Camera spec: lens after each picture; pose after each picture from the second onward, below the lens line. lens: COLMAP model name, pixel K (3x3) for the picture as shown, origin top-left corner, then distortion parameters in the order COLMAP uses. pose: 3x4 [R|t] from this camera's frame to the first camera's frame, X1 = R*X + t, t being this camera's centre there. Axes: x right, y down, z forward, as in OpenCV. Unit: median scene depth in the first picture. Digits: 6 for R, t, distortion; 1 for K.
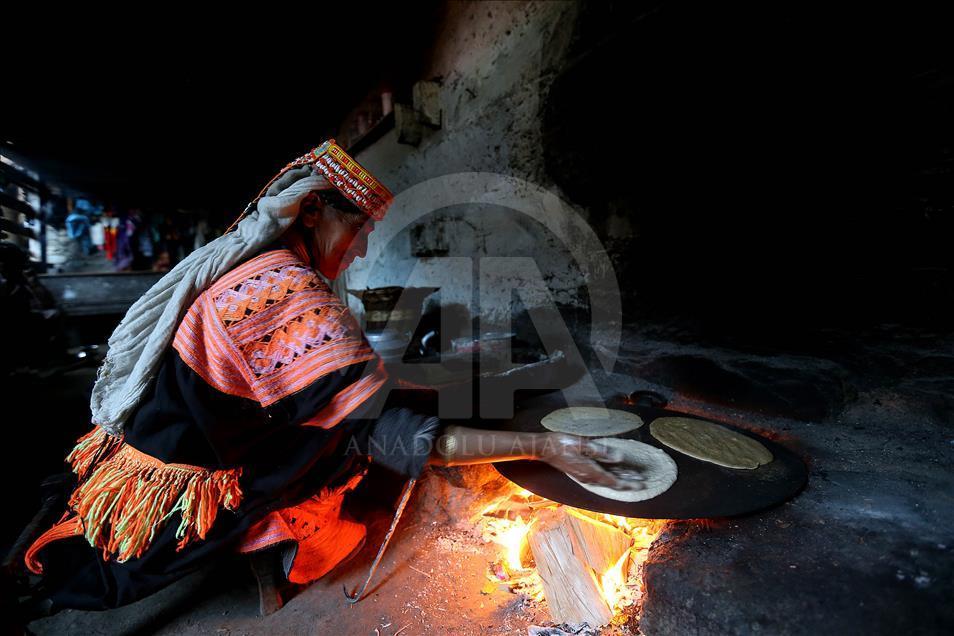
lens RADIAL K [[420.0, 0, 477.0], [0, 420.0, 318.0], [0, 0, 1]] dist [-0.028756, 0.008081]
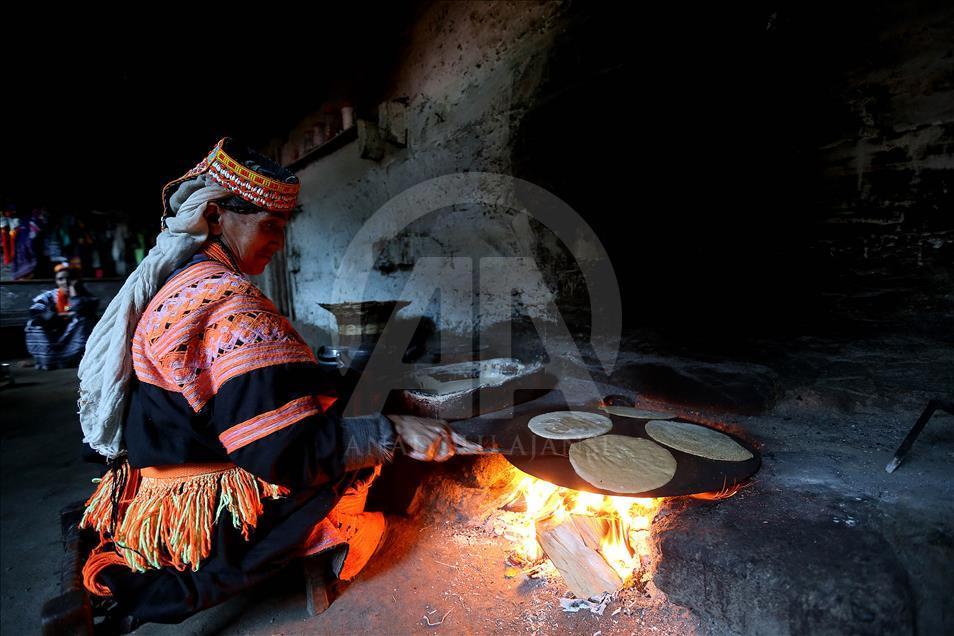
lens RADIAL K [[420.0, 0, 477.0], [0, 420.0, 318.0], [0, 0, 1]] dist [-0.028756, 0.008081]
pose [[0.987897, -0.003850, 0.155061, -0.104980], [0.007007, 0.999779, -0.019818, -0.012091], [-0.154951, 0.020665, 0.987706, -0.056887]]
